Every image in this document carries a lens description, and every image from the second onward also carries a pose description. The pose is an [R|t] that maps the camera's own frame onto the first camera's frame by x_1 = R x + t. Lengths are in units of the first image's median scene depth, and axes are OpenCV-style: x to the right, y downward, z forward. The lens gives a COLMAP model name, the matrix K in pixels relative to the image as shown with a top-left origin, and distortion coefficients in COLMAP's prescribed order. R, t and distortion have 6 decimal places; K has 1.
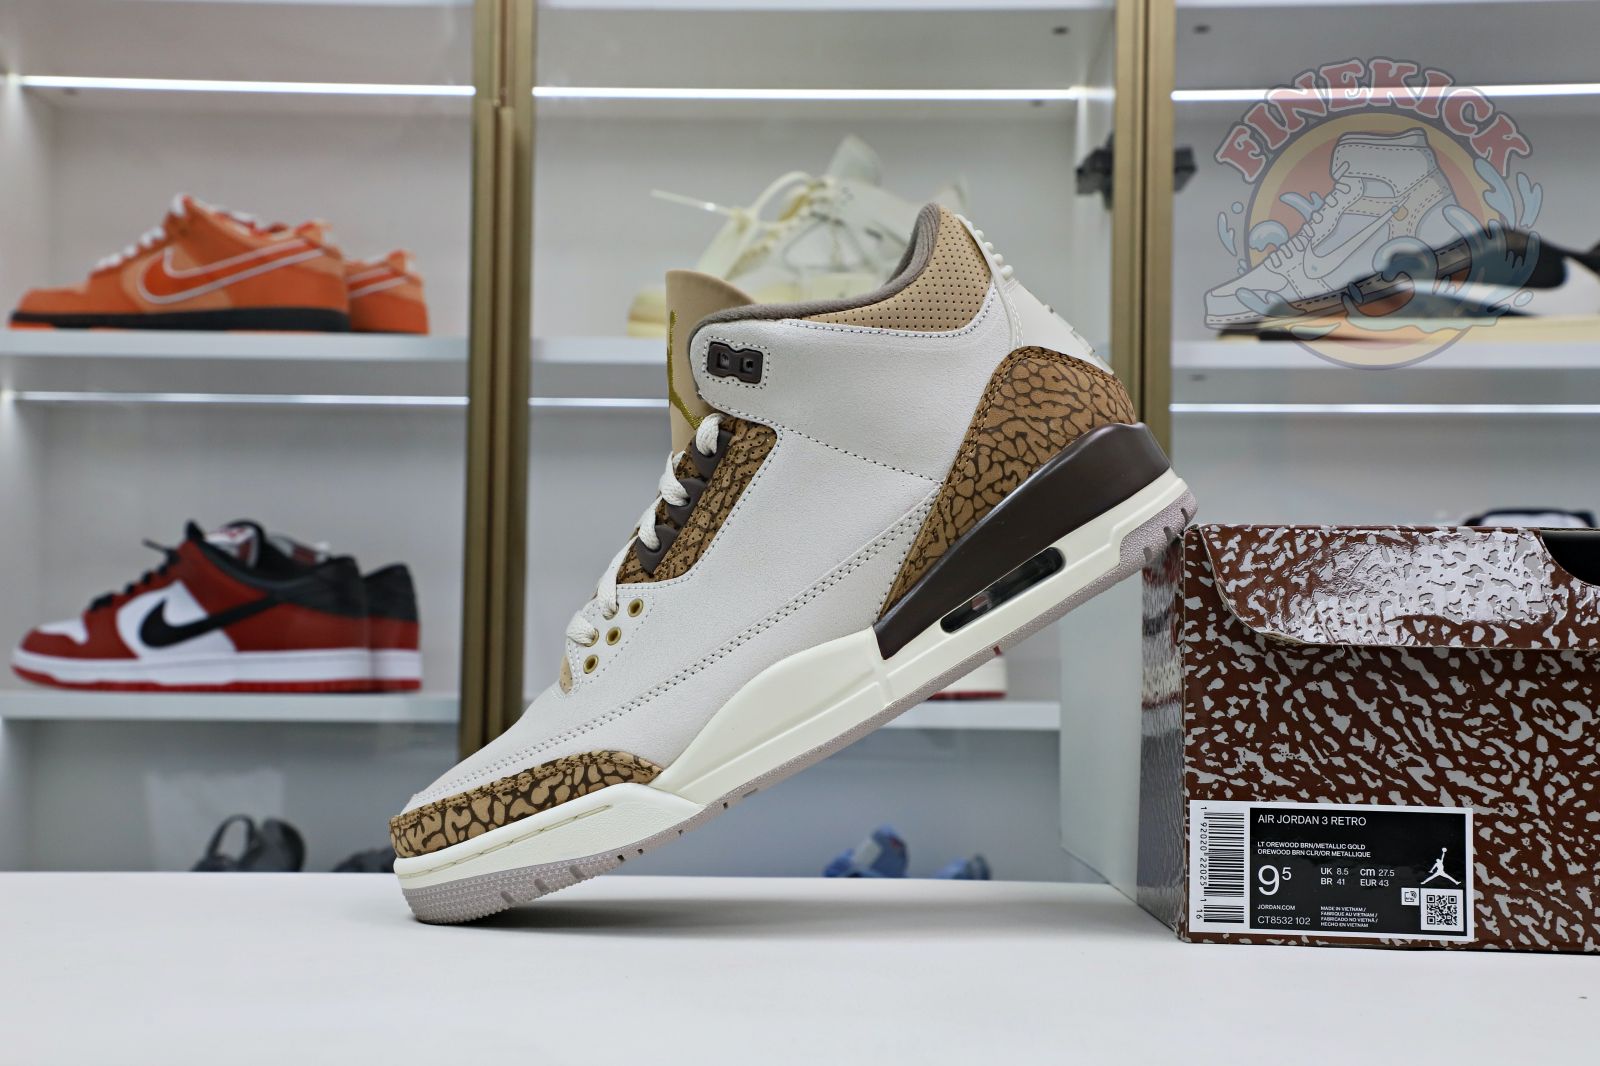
lens RADIAL K [[1952.7, 0, 800.0], [0, 1952.7, 533.0], [0, 0, 1]] dist [0.096796, -0.002654]
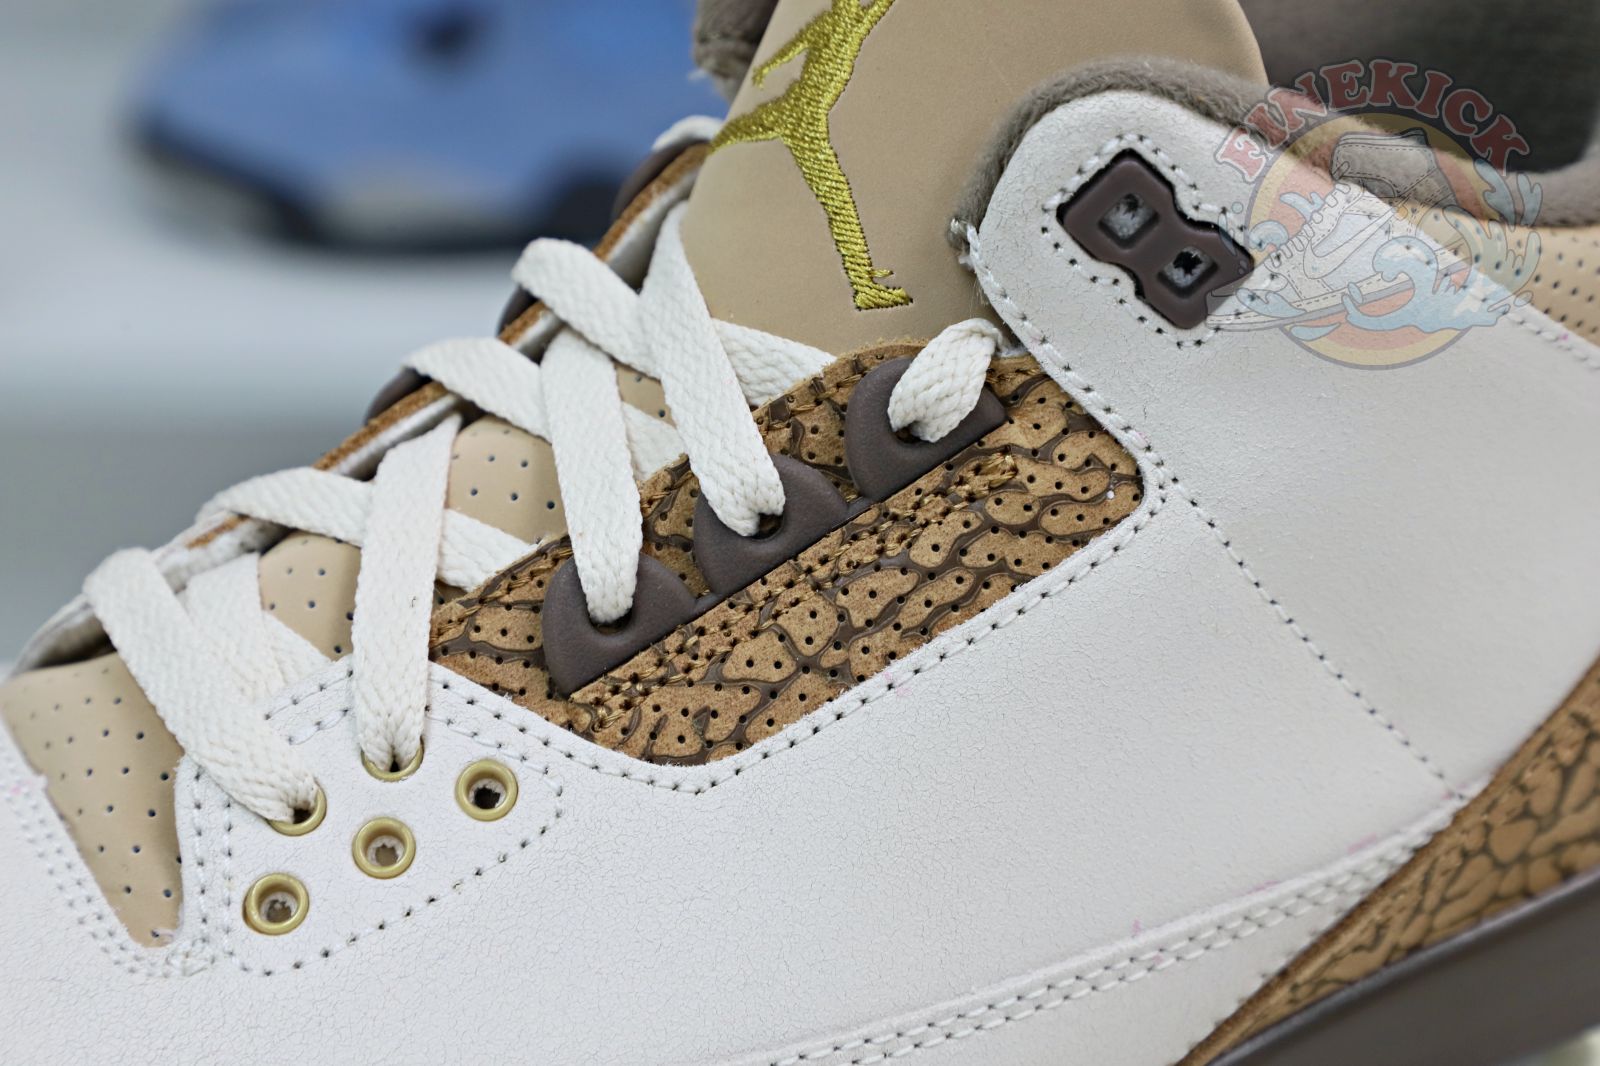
lens RADIAL K [[3839.2, 0, 800.0], [0, 3839.2, 533.0], [0, 0, 1]] dist [0.286934, 0.429315]
pose [[0.784164, 0.321804, 0.530592, -0.384691], [-0.477064, 0.859432, 0.183810, -0.132802], [-0.396857, -0.397264, 0.827457, 0.504541]]
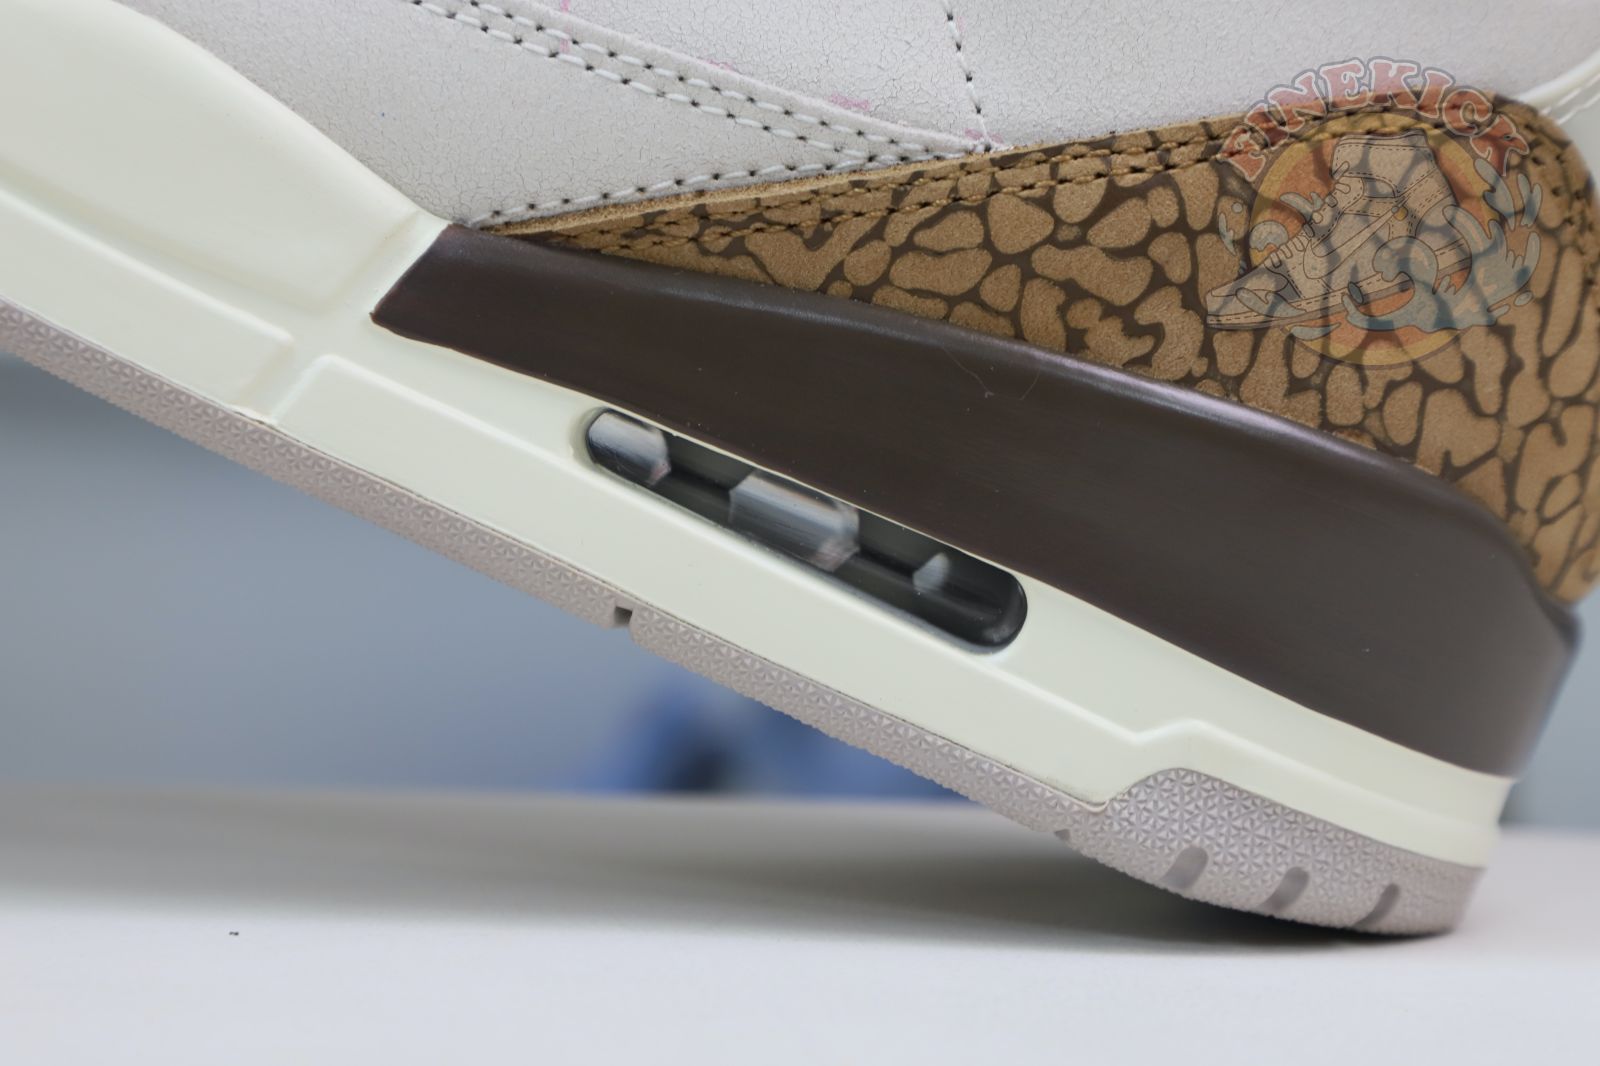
lens RADIAL K [[3839.2, 0, 800.0], [0, 3839.2, 533.0], [0, 0, 1]] dist [0.286934, 0.429315]
pose [[0.558974, 0.827236, -0.056825, 0.136304], [-0.820426, 0.561704, 0.106725, -0.031510], [0.120206, -0.013036, 0.992663, 0.419584]]
